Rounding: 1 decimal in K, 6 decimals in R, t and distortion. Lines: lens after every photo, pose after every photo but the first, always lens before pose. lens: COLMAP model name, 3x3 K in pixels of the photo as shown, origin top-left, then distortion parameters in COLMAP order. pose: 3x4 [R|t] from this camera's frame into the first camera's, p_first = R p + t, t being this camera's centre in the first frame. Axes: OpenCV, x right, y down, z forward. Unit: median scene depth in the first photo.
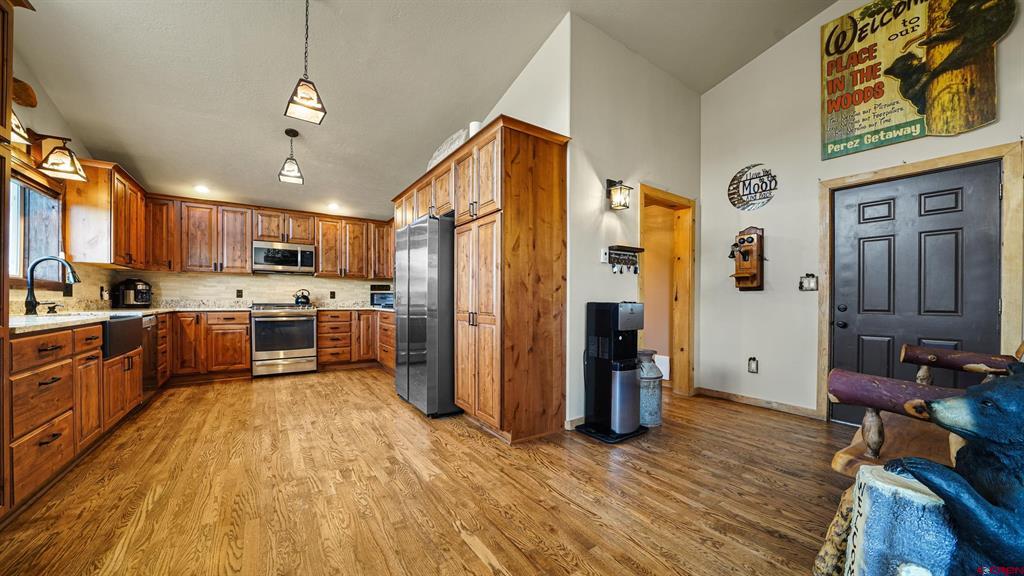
lens RADIAL K [[381.5, 0, 514.7], [0, 381.5, 299.9], [0, 0, 1]] dist [-0.001591, -0.000075]
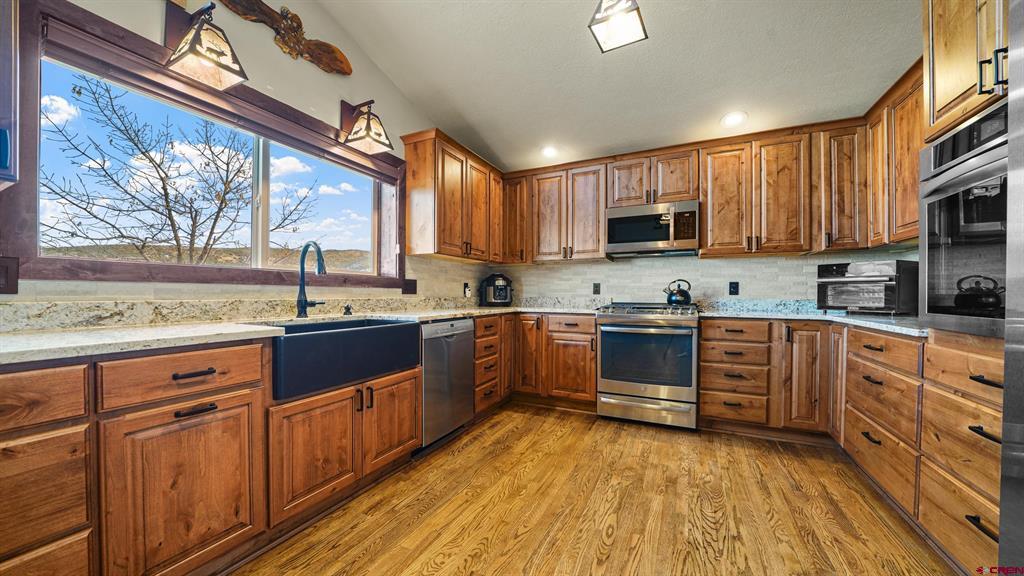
lens RADIAL K [[344.0, 0, 513.3], [0, 344.0, 303.4], [0, 0, 1]] dist [-0.031299, -0.000024]
pose [[0.490687, 0.017811, -0.871154, -0.245665], [0.001554, 0.999772, 0.021316, -0.002750], [0.871335, -0.011814, 0.490547, 0.573737]]
